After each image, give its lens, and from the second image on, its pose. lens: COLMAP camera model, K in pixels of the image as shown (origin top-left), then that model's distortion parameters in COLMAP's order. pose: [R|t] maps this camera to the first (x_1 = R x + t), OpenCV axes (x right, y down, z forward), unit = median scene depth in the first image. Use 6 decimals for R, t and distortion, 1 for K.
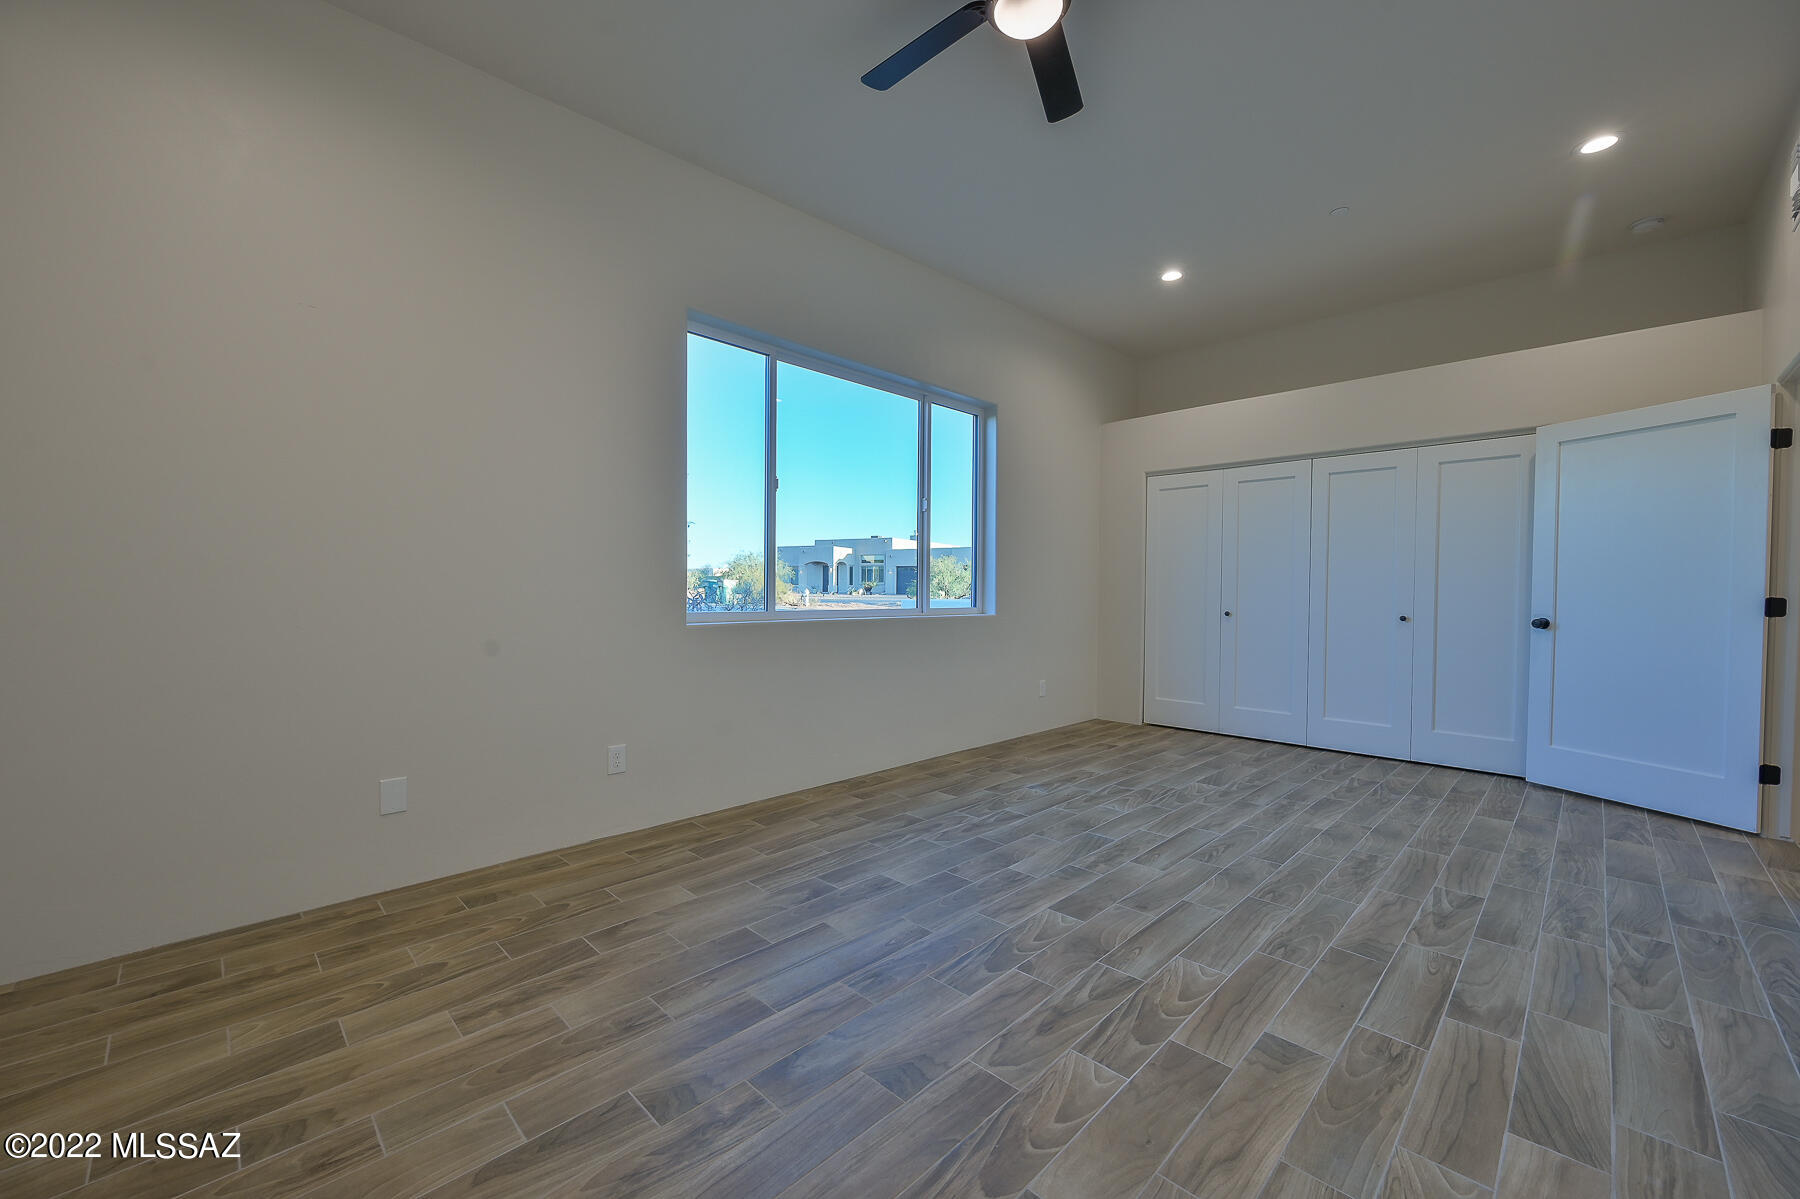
lens RADIAL K [[698.7, 0, 902.5], [0, 698.7, 596.6], [0, 0, 1]] dist [-0.002379, 0.000839]
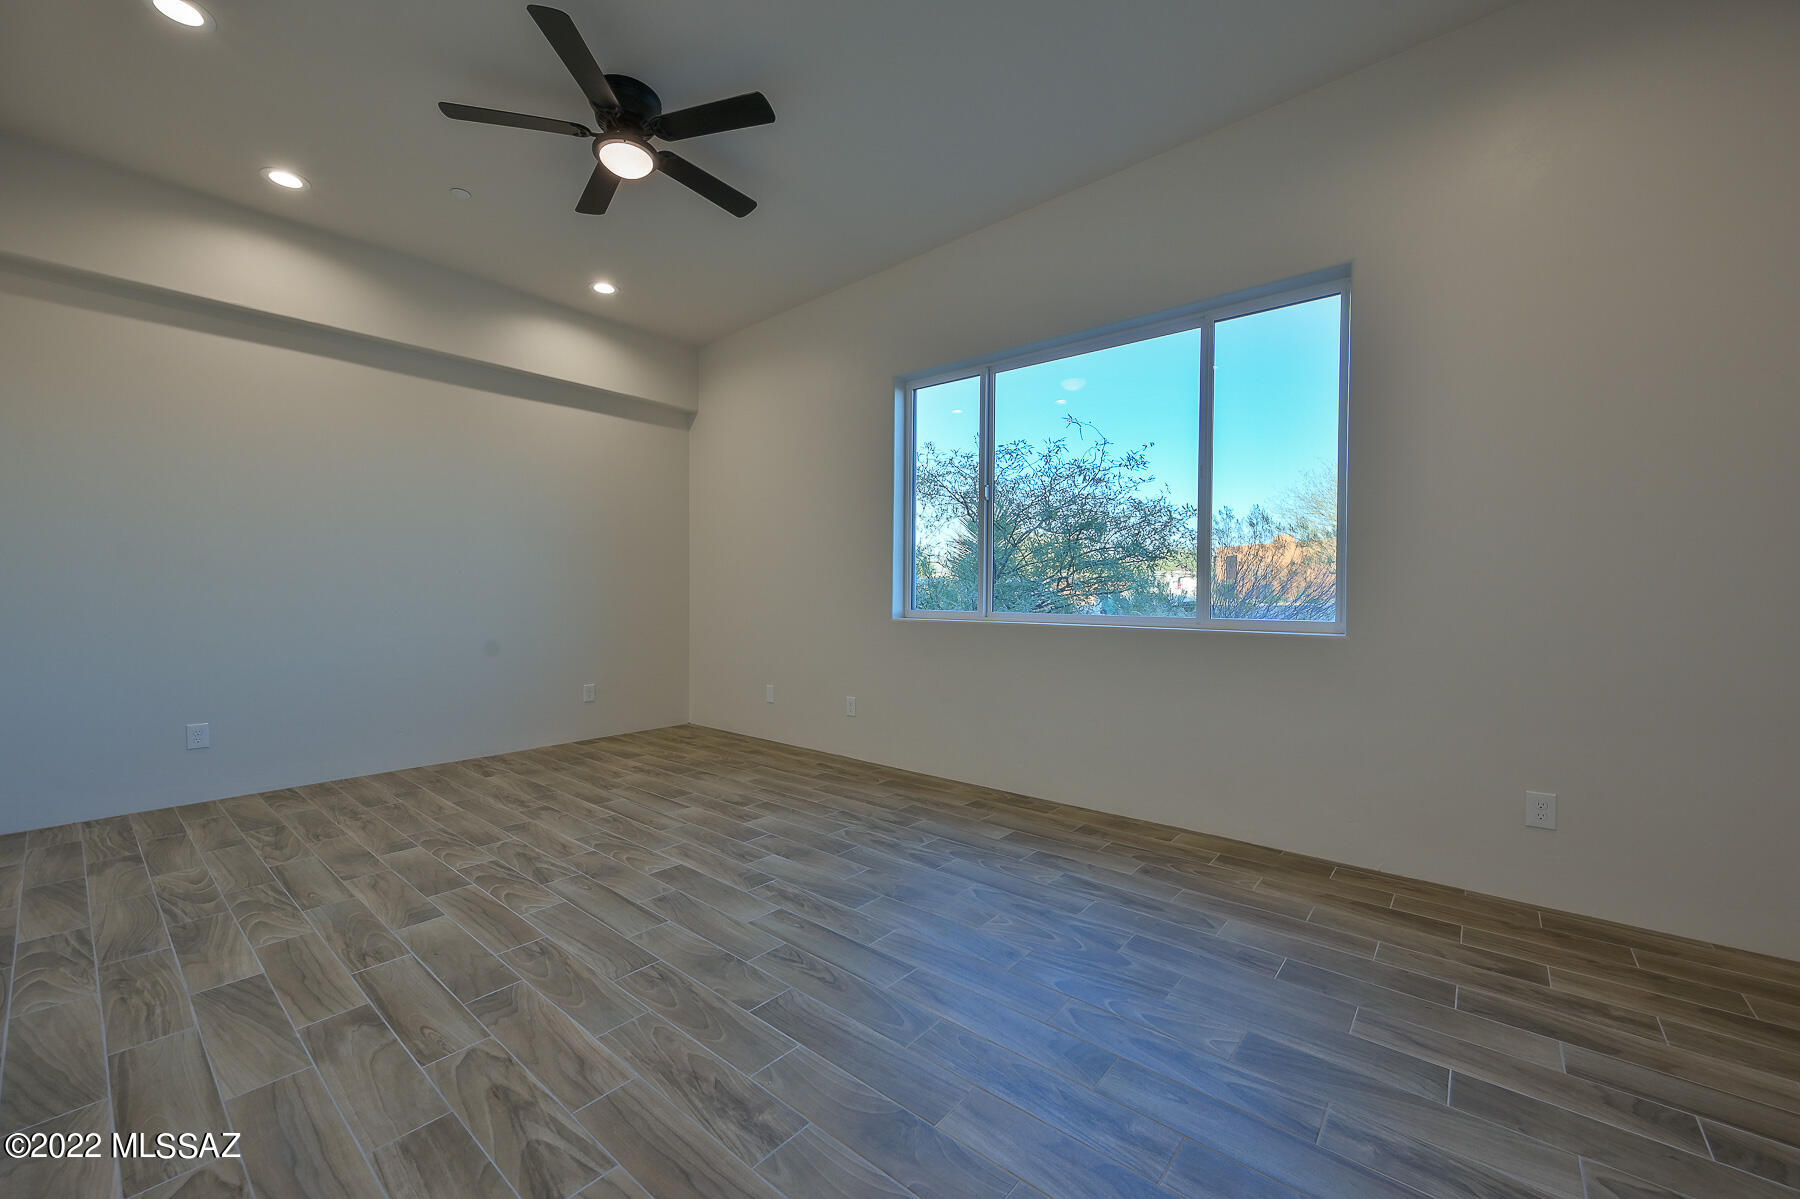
lens RADIAL K [[698.7, 0, 902.3], [0, 698.7, 599.6], [0, 0, 1]] dist [-0.002379, 0.000839]
pose [[0.096383, 0.006453, -0.995323, 1.414476], [-0.013267, 0.999898, 0.005198, -0.003769], [0.995256, 0.012704, 0.096458, 1.266911]]
